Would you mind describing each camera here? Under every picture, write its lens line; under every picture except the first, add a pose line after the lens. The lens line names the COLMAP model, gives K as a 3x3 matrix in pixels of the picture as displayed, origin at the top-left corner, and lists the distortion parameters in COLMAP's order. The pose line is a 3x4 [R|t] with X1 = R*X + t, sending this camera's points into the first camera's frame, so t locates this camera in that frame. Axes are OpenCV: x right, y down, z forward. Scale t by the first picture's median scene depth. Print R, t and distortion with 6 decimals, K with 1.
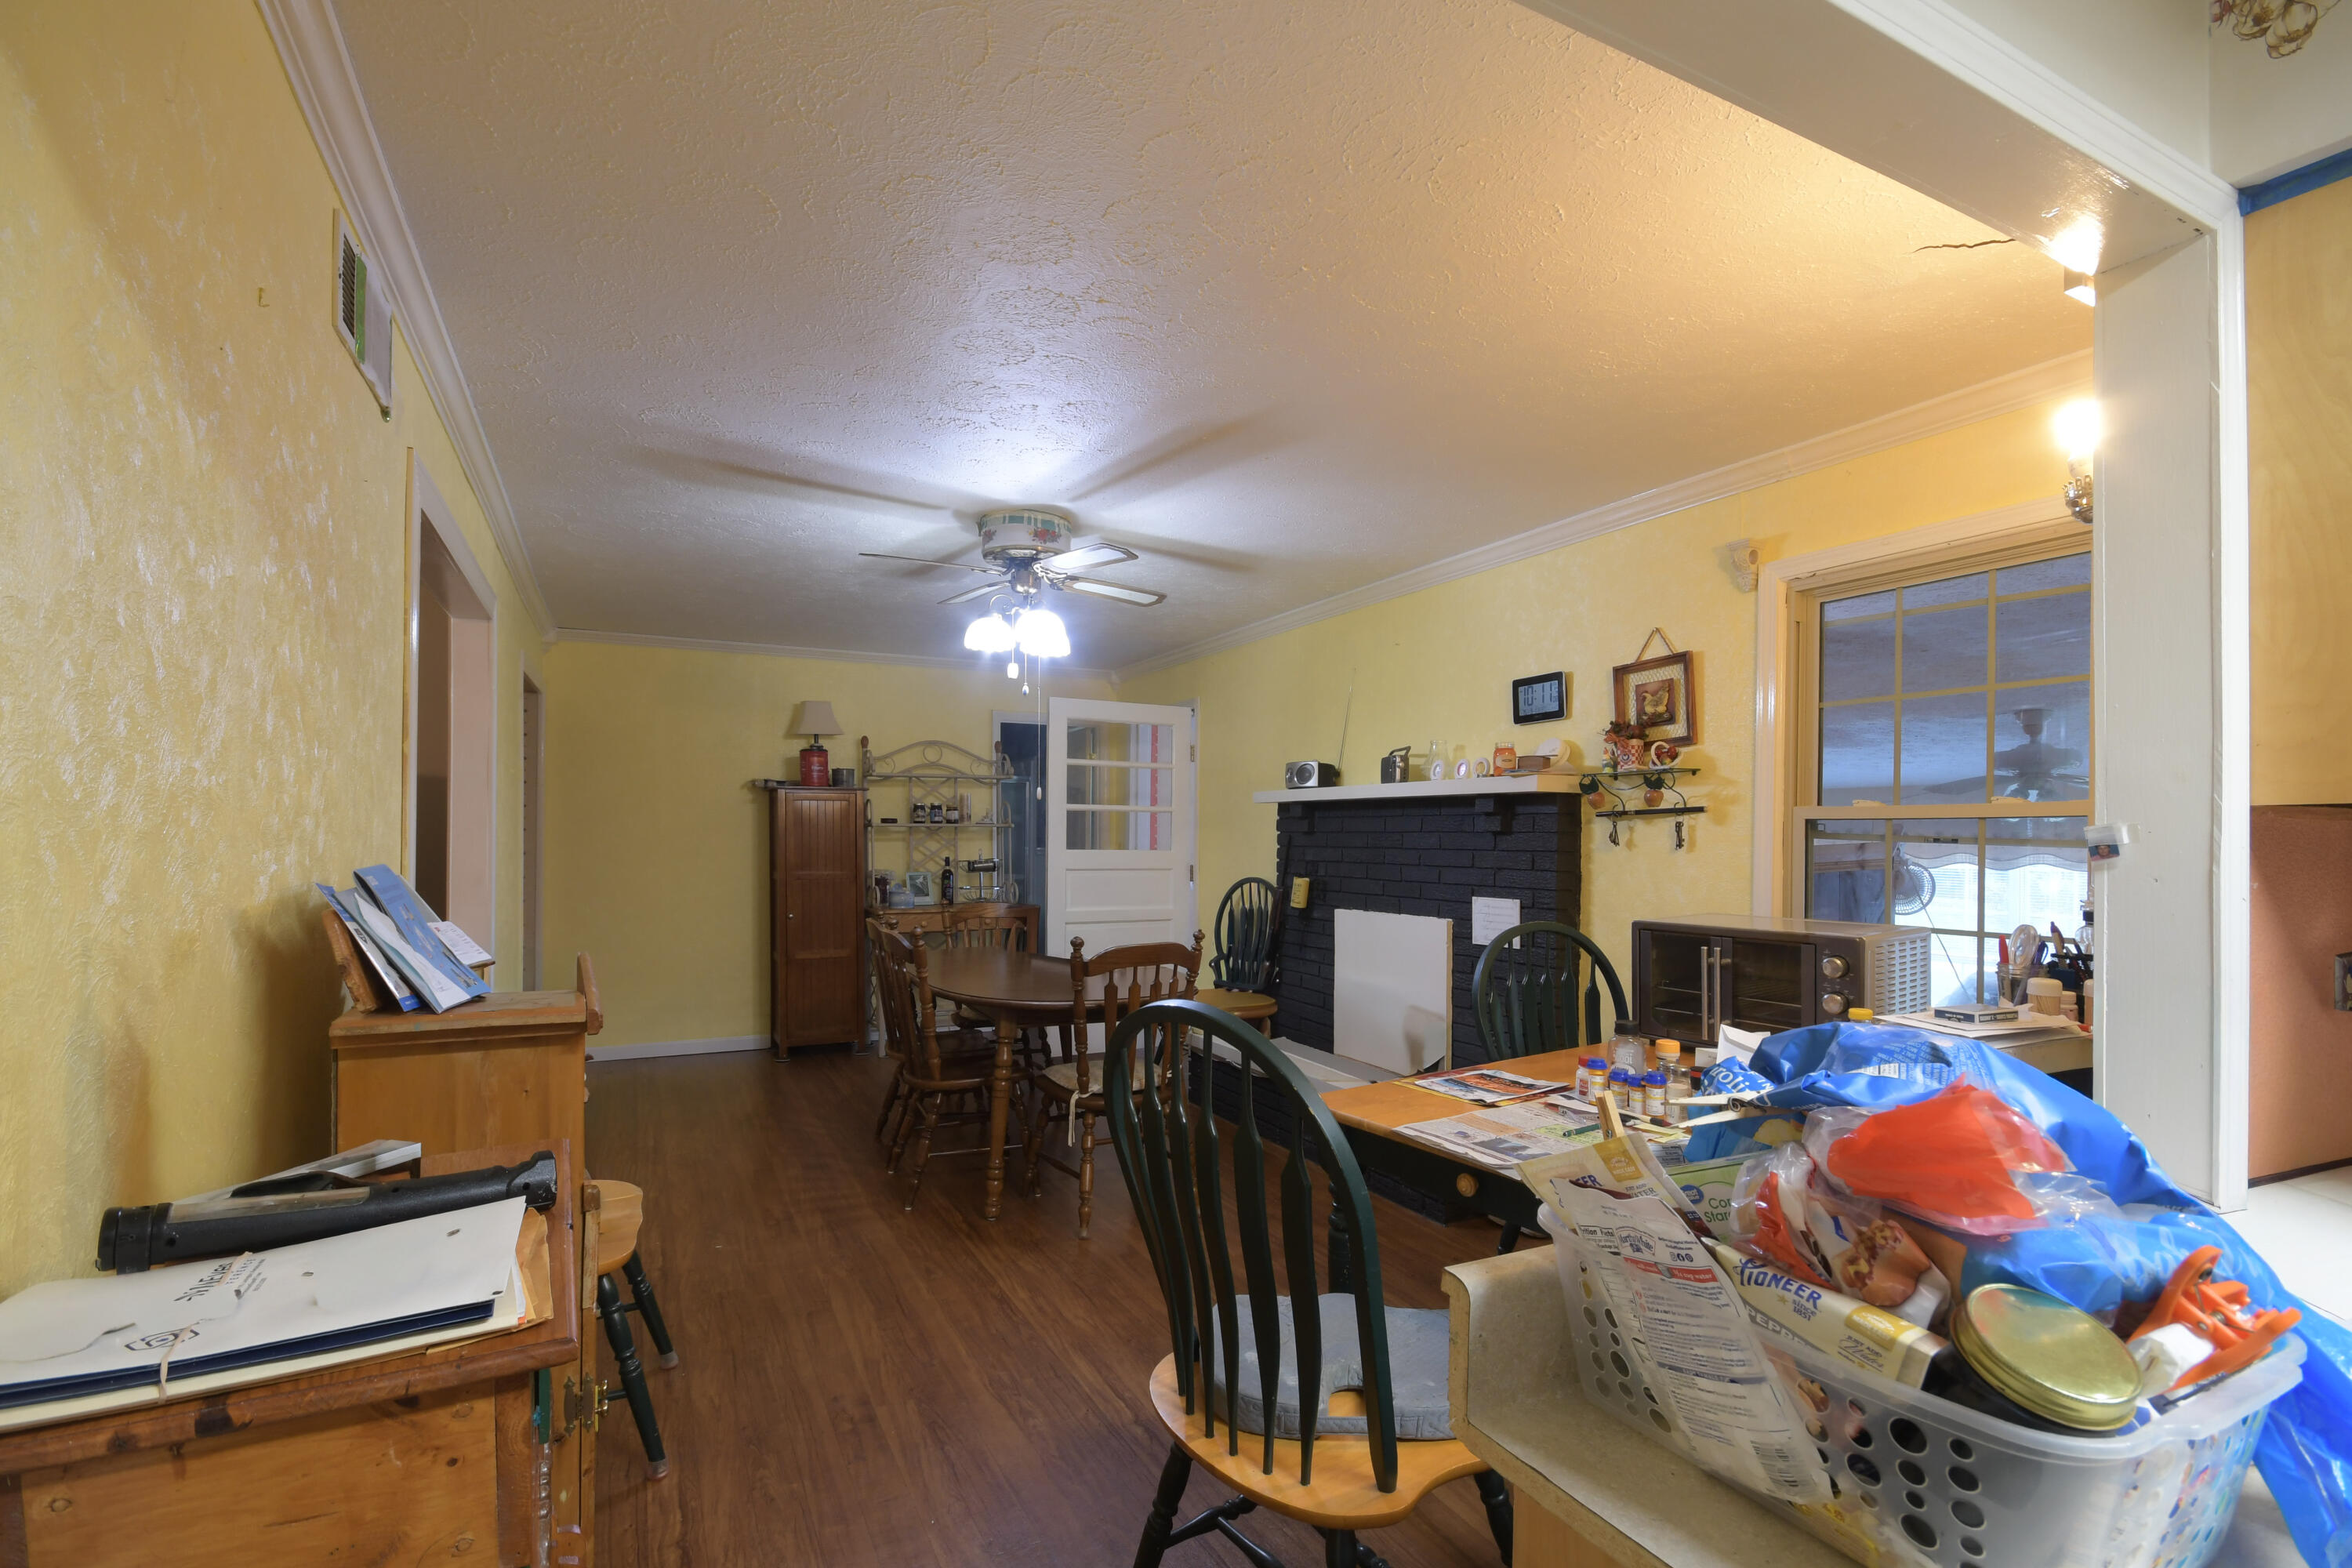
lens RADIAL K [[1092.1, 0, 1175.3], [0, 1092.1, 835.3], [0, 0, 1]] dist [-0.056012, -0.000322]
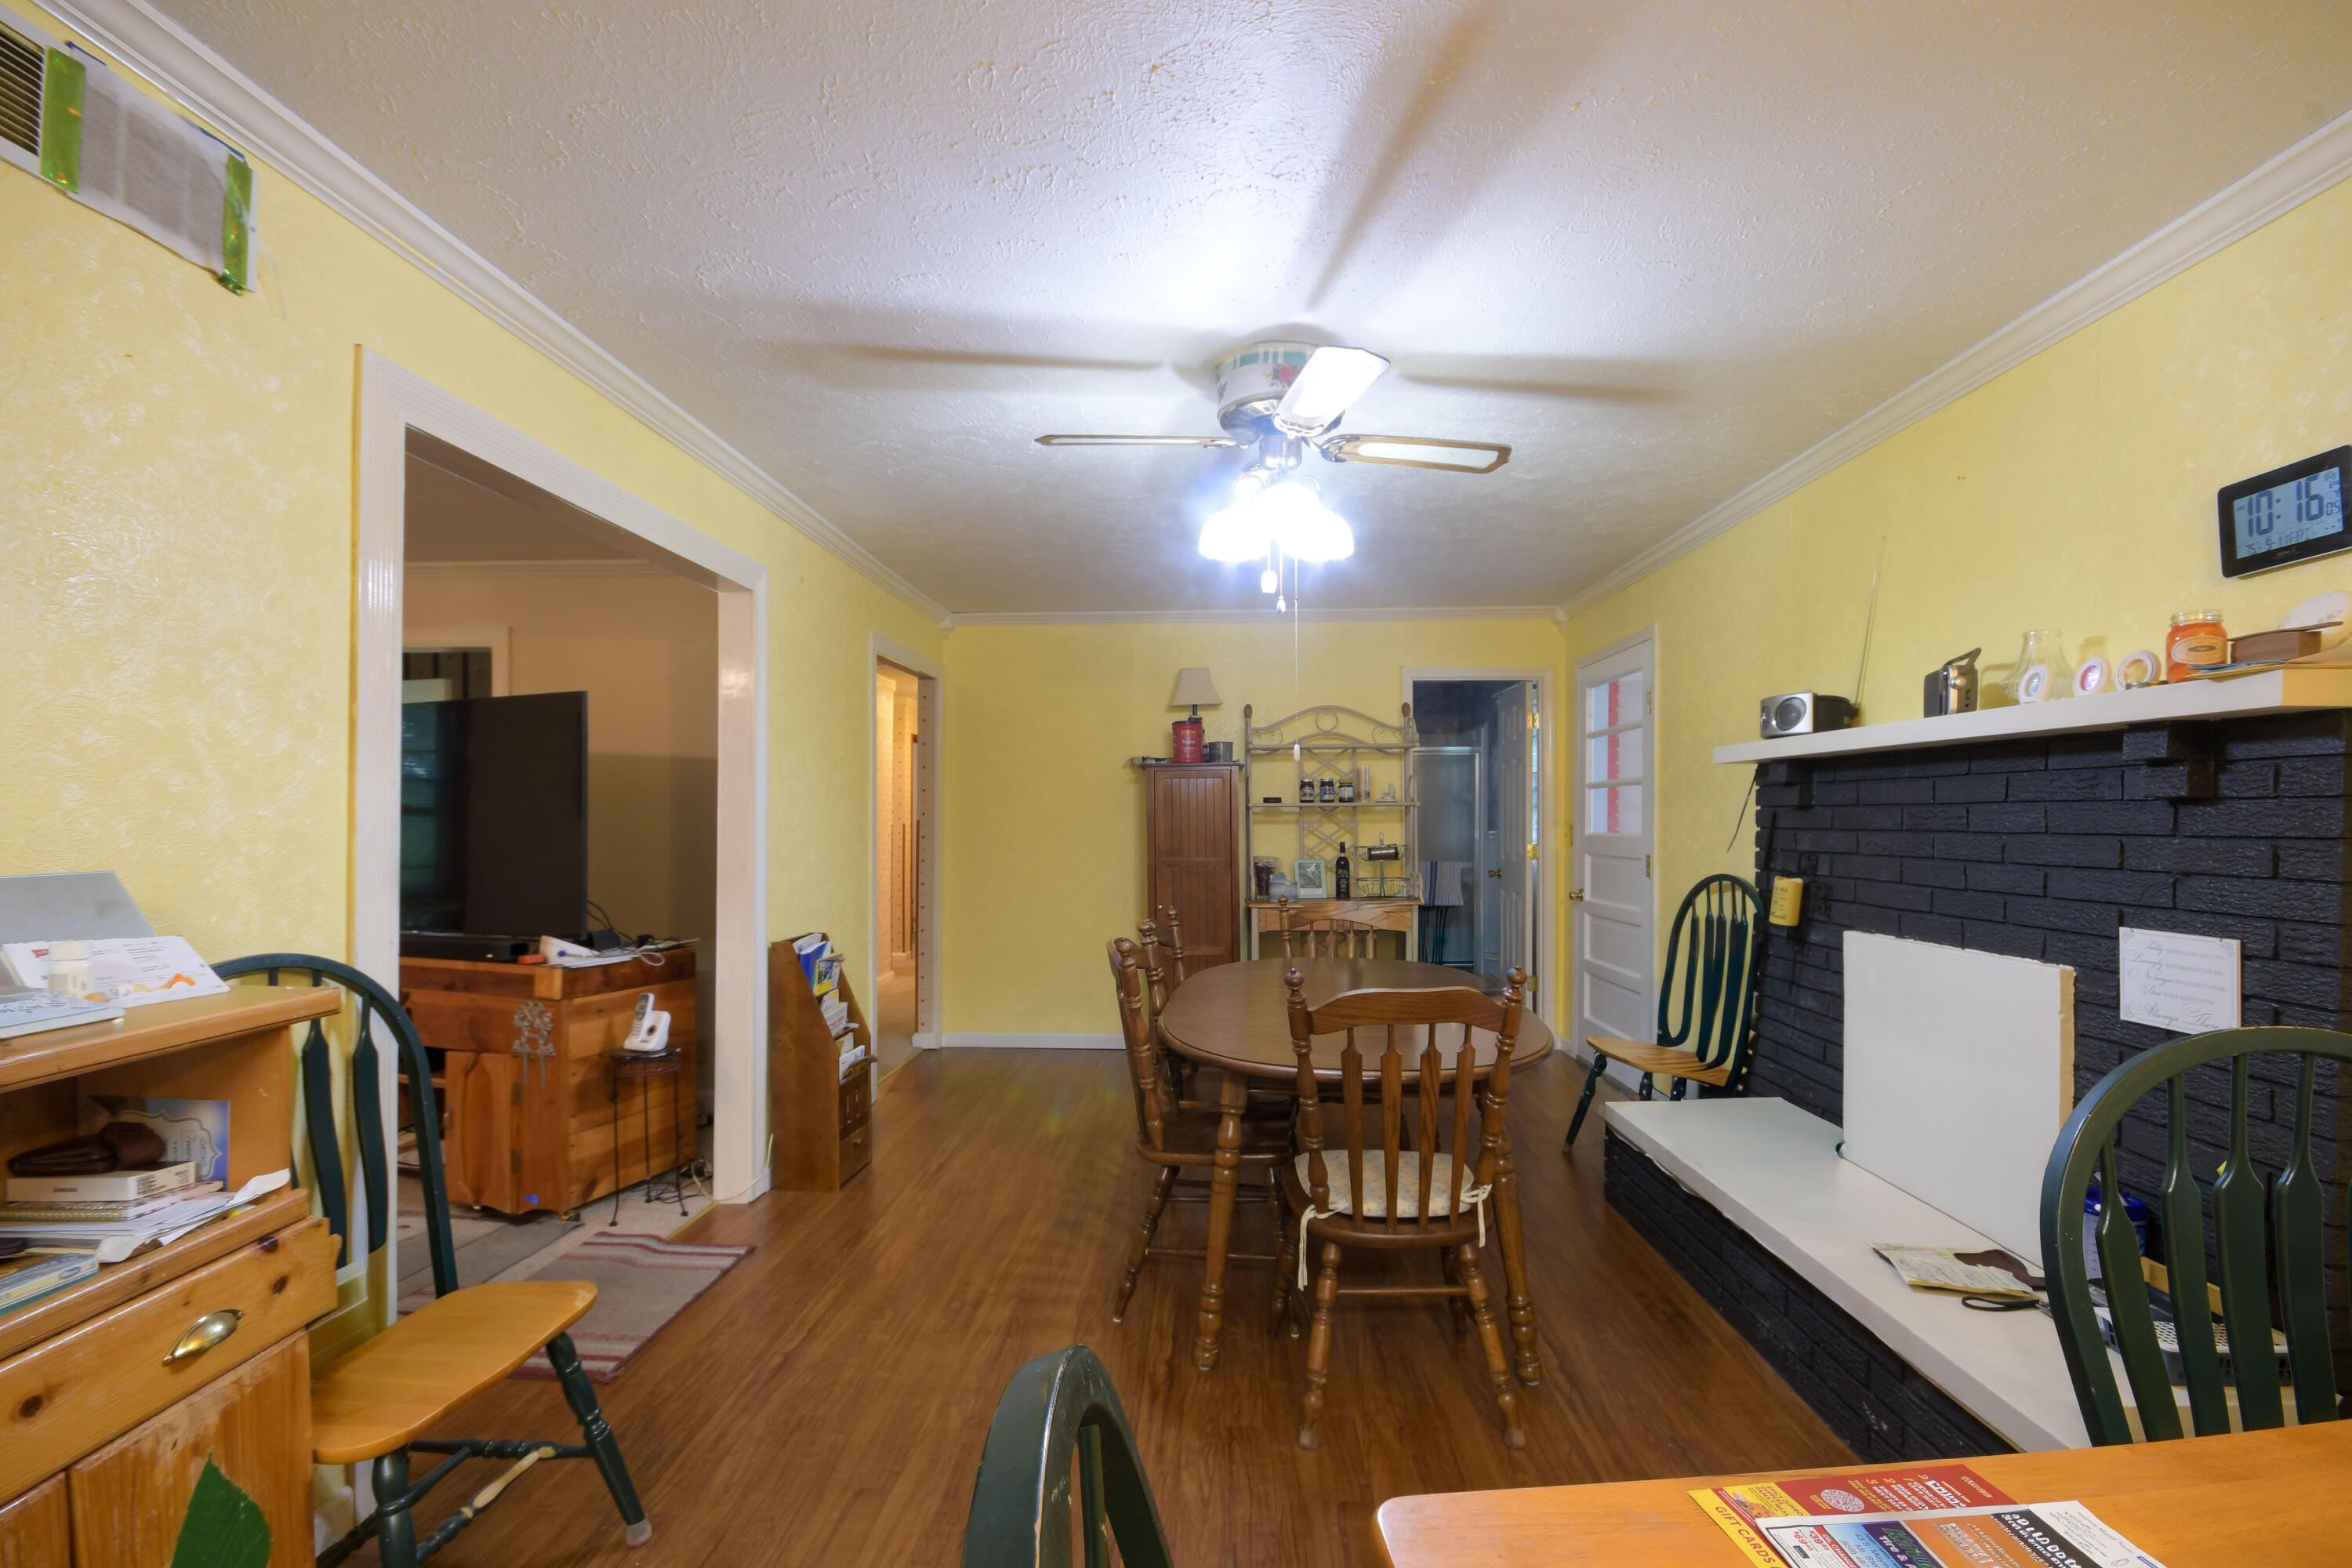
lens RADIAL K [[1048.2, 0, 1171.5], [0, 1048.2, 819.5], [0, 0, 1]] dist [-0.004280, -0.010892]
pose [[0.868716, -0.006762, -0.495265, 0.110529], [0.007306, 0.999973, -0.000838, 0.002931], [0.495257, -0.002890, 0.868742, 0.309457]]
